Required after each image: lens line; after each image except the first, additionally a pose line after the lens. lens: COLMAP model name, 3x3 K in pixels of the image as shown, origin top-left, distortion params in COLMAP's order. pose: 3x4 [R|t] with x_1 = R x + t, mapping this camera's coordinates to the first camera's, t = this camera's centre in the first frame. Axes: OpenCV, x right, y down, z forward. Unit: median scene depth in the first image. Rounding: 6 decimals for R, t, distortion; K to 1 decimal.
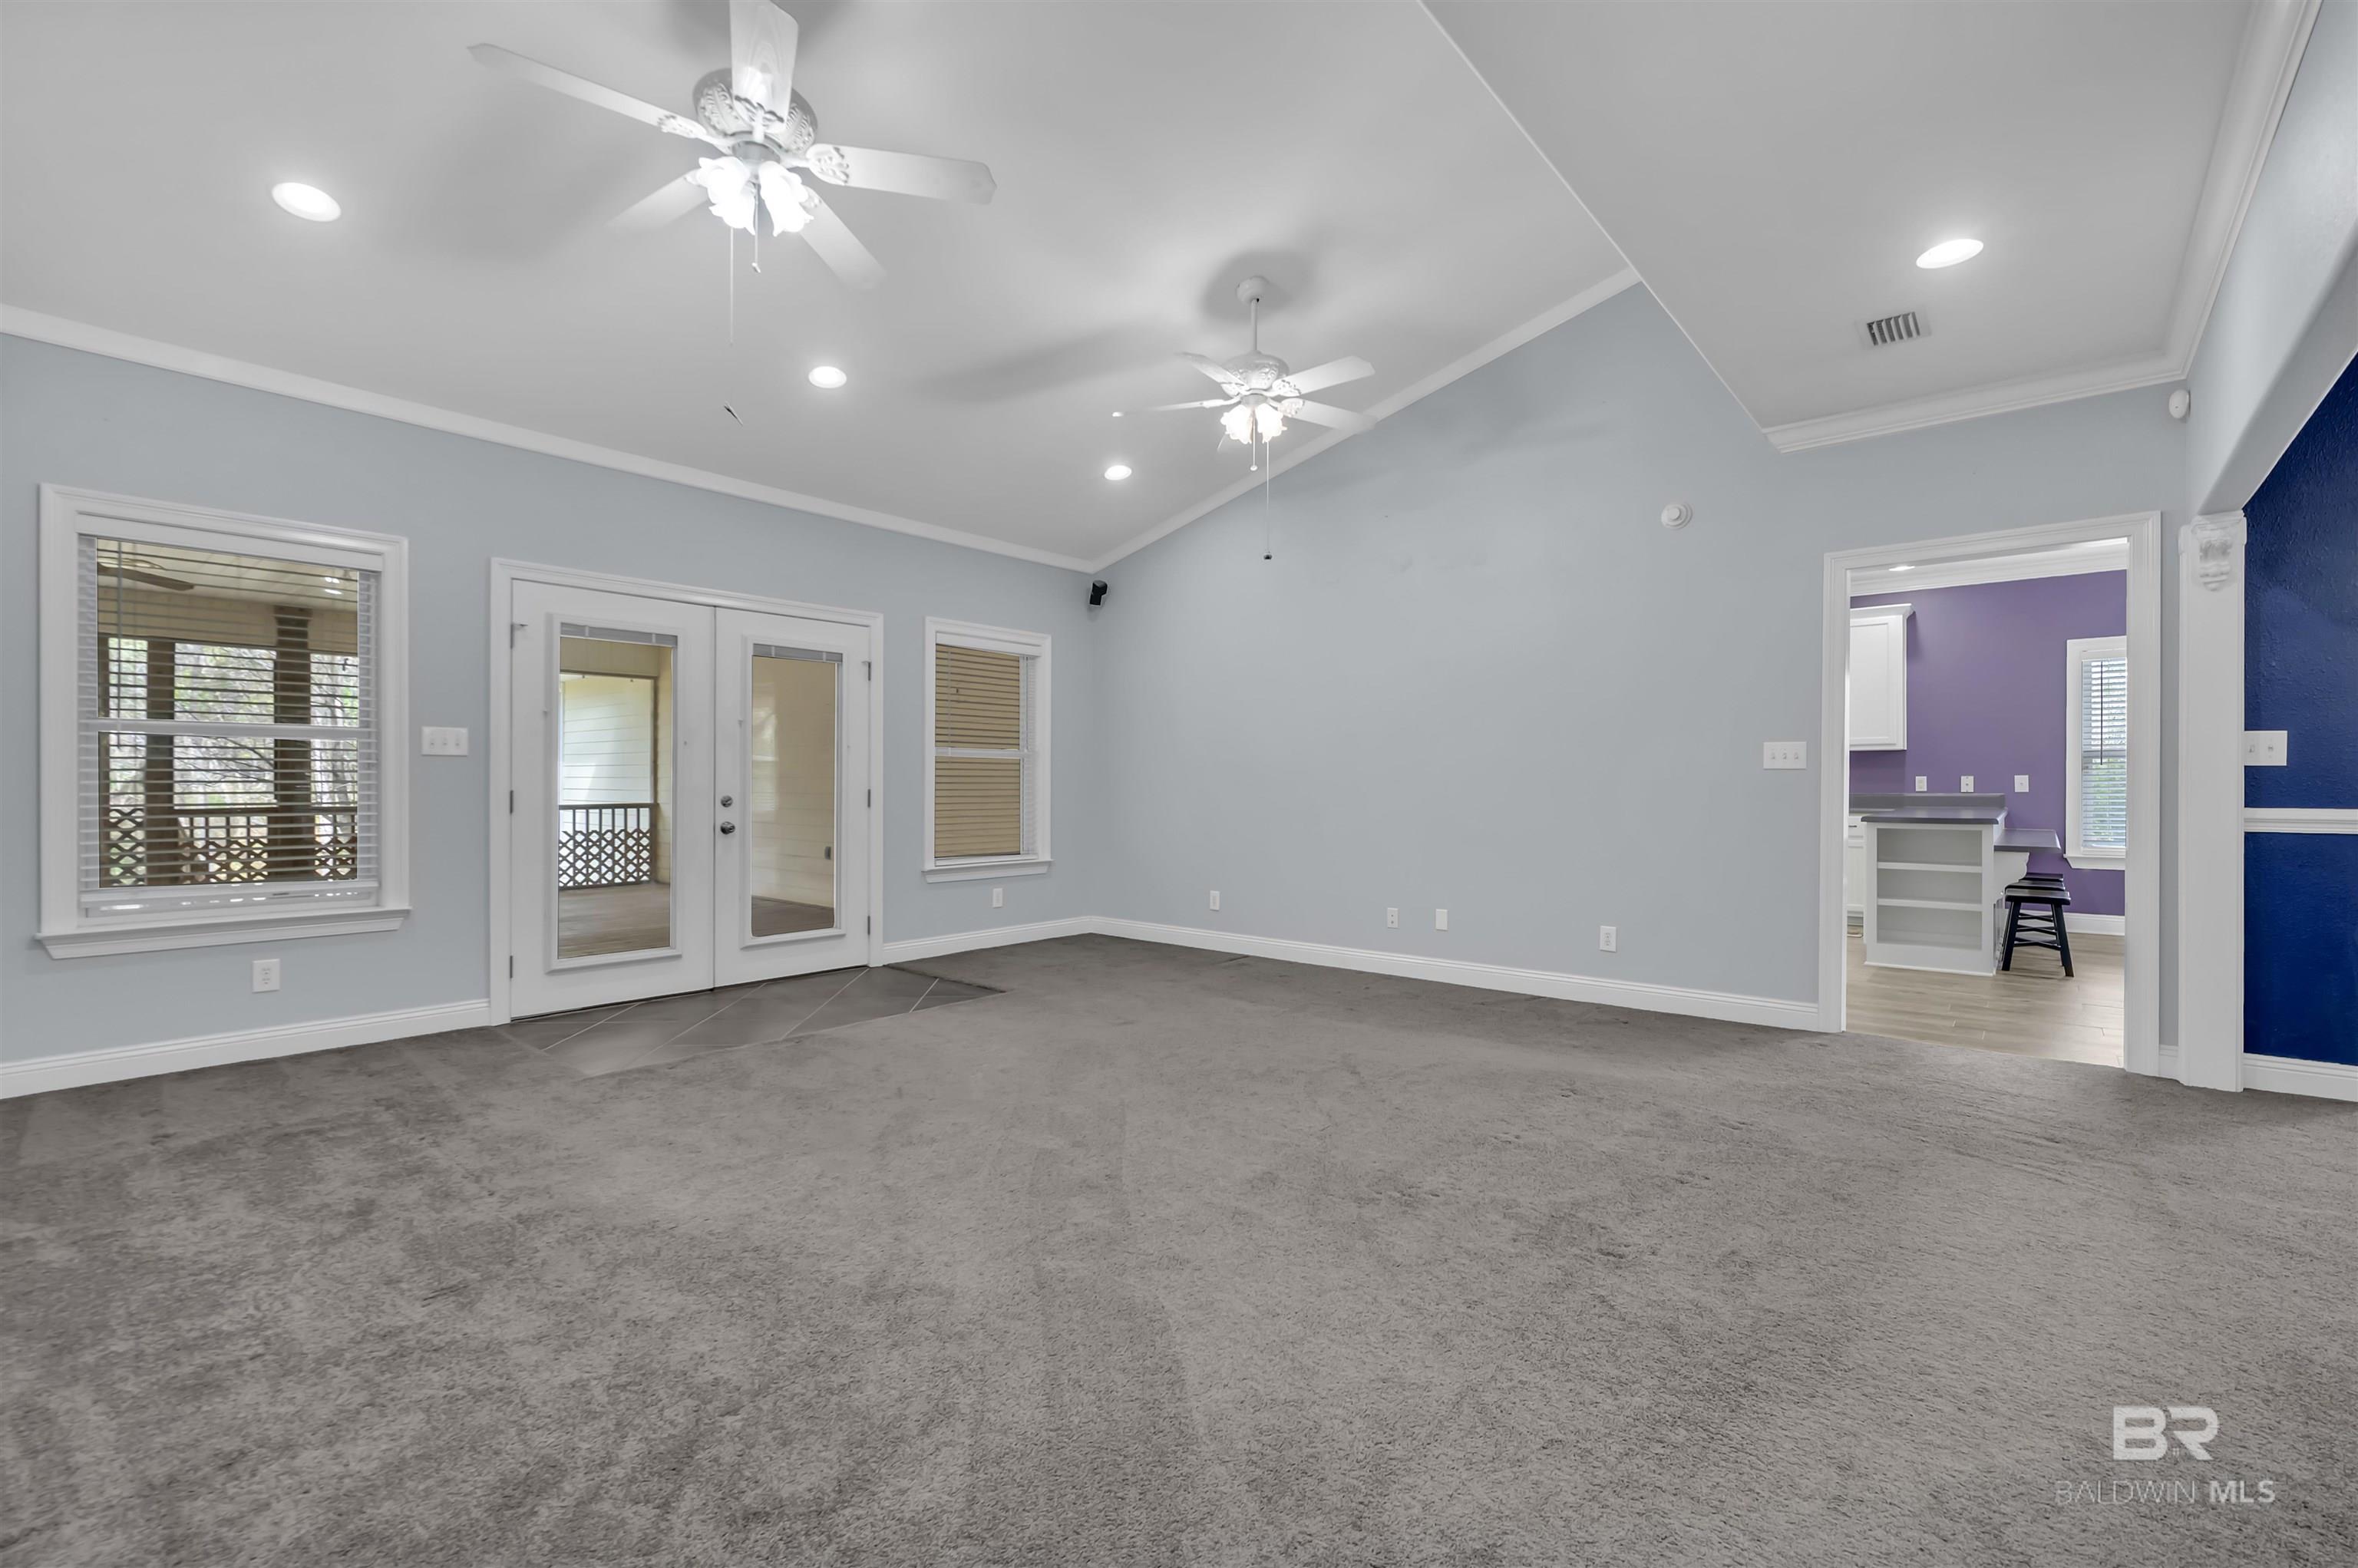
lens RADIAL K [[1011.2, 0, 1179.0], [0, 1011.2, 784.0], [0, 0, 1]] dist [-0.000863, 0.000154]
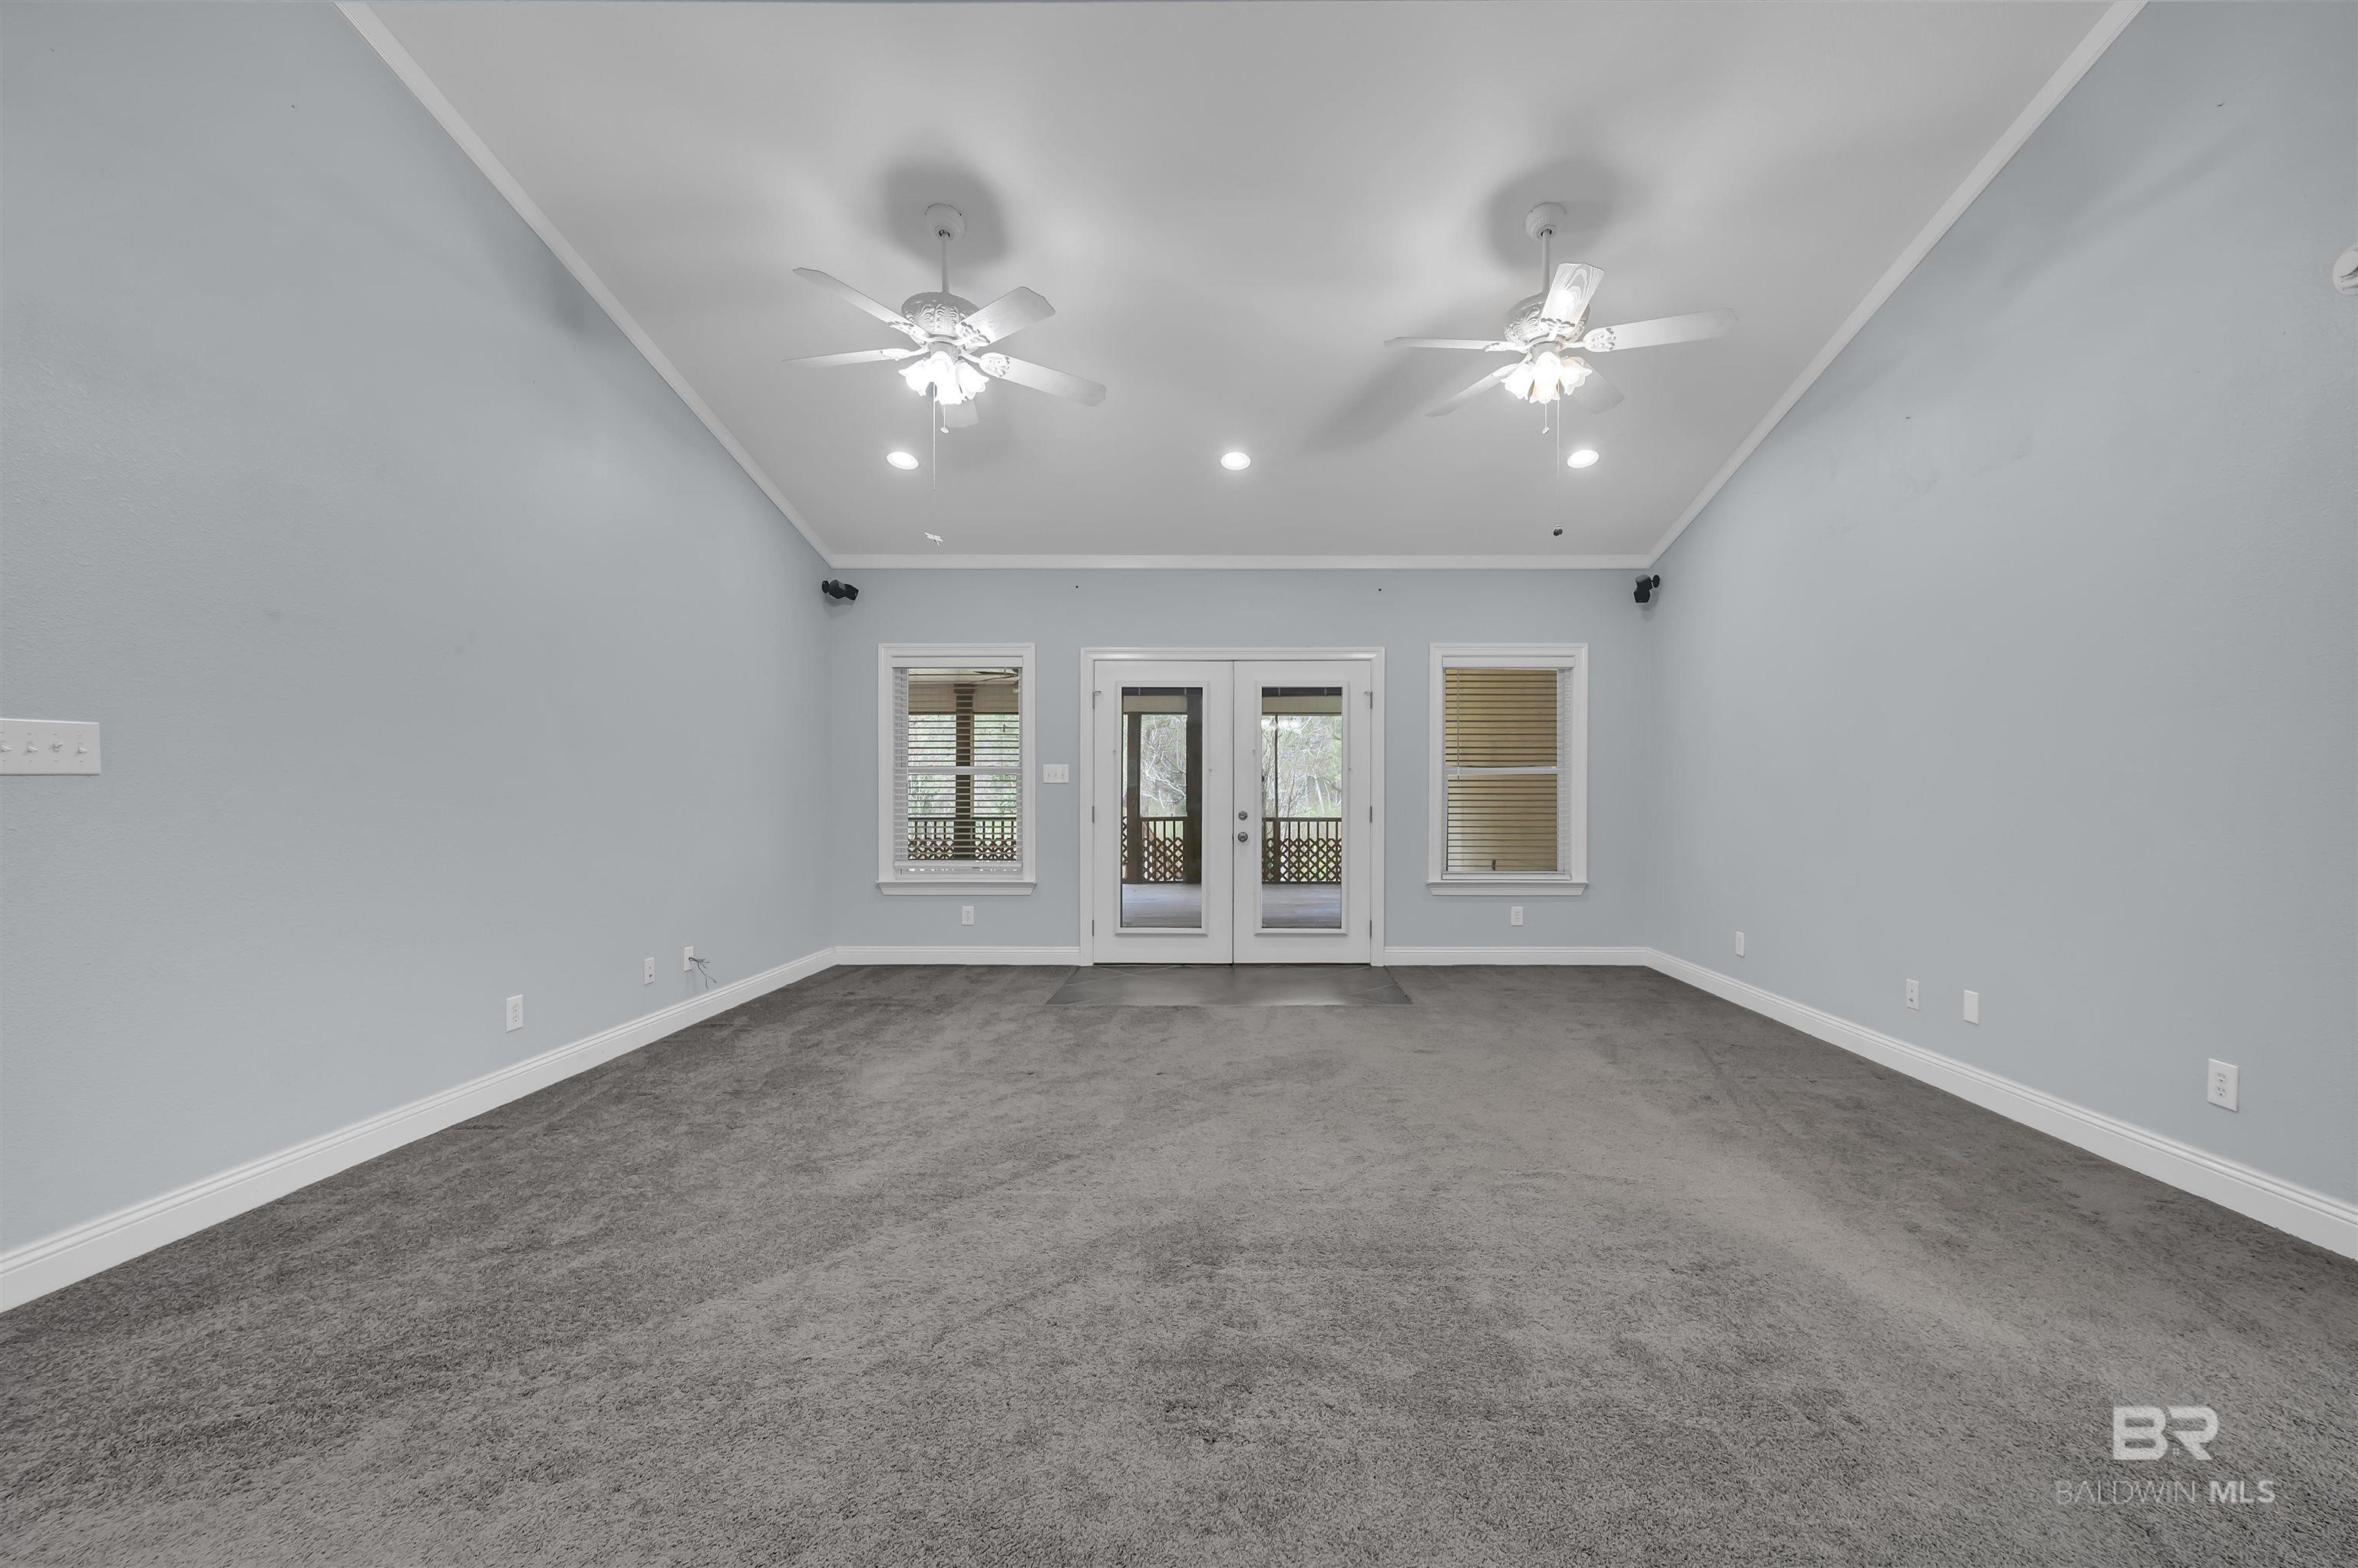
lens RADIAL K [[939.8, 0, 1242.3], [0, 939.8, 803.4], [0, 0, 1]] dist [-0.000552, 0.000018]
pose [[0.643755, 0.000812, -0.765232, 0.471629], [0.002261, 0.999993, 0.002963, -0.001531], [0.765229, -0.003638, 0.643748, 0.269066]]
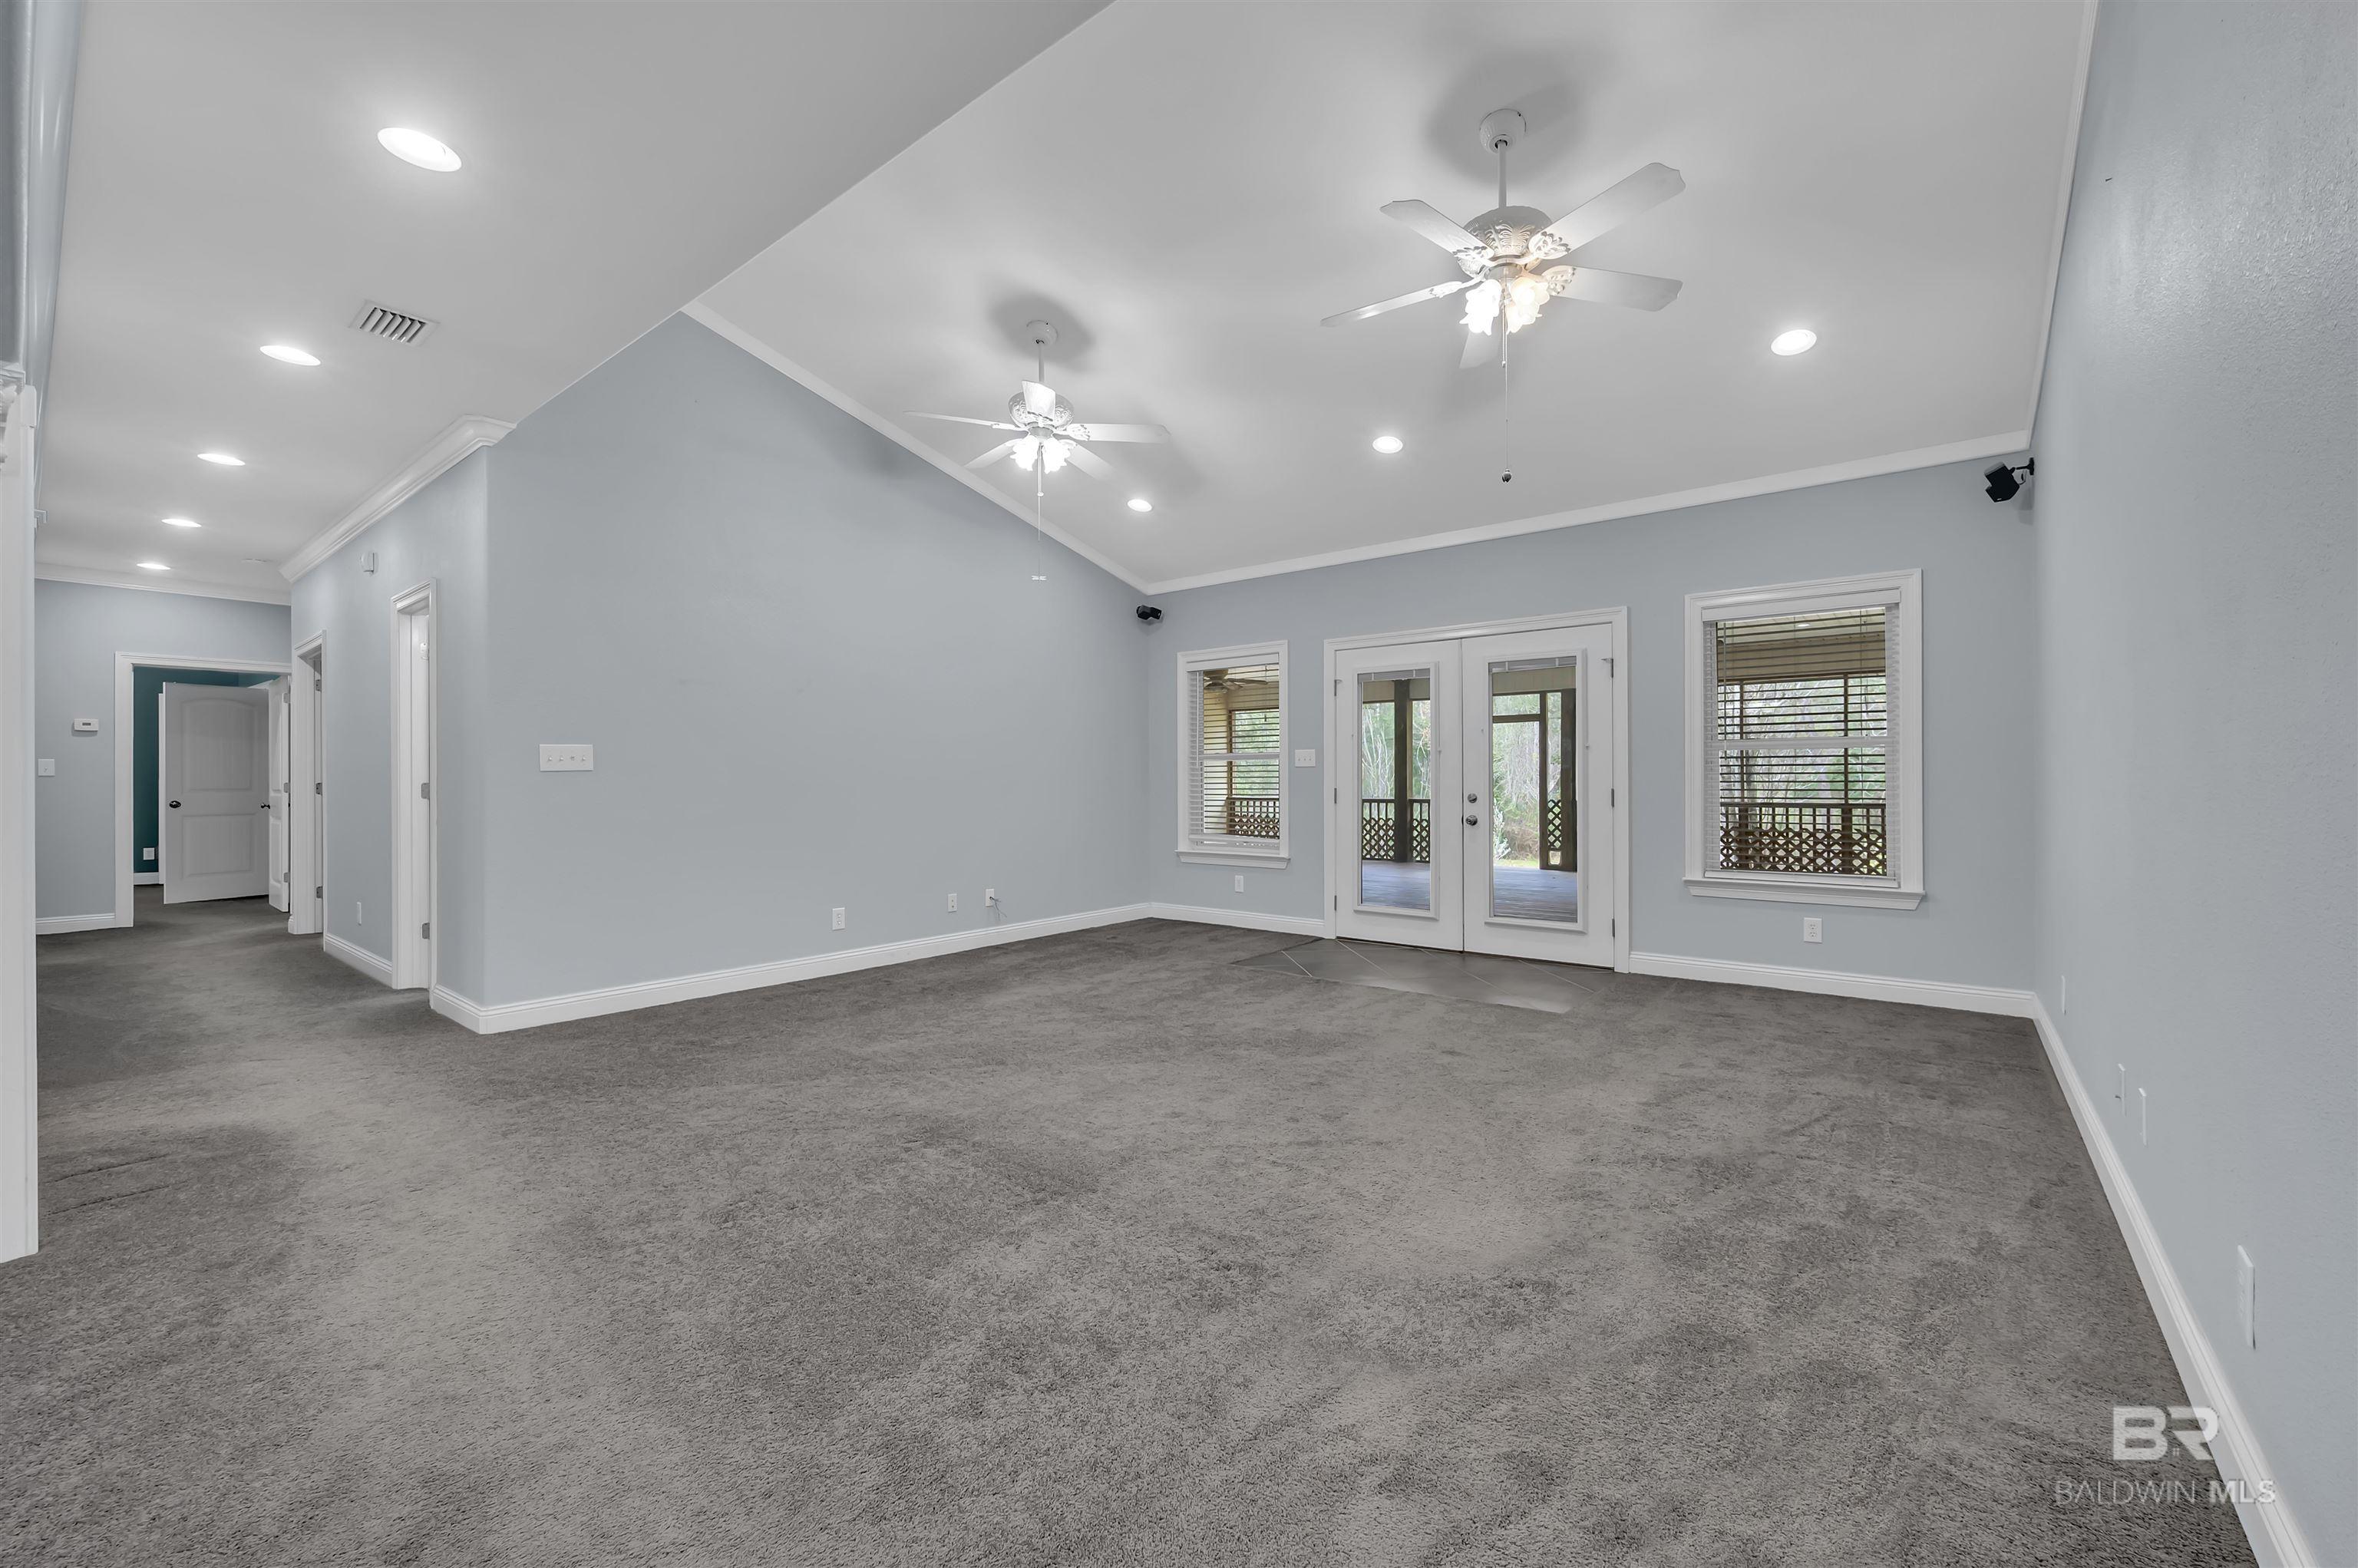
lens RADIAL K [[926.4, 0, 1194.0], [0, 926.4, 778.5], [0, 0, 1]] dist [-0.001681, -0.000078]
pose [[0.038038, -0.007653, -0.999247, 0.684110], [0.003598, 0.999965, -0.007521, 0.000712], [0.999270, -0.003309, 0.038064, 0.670995]]
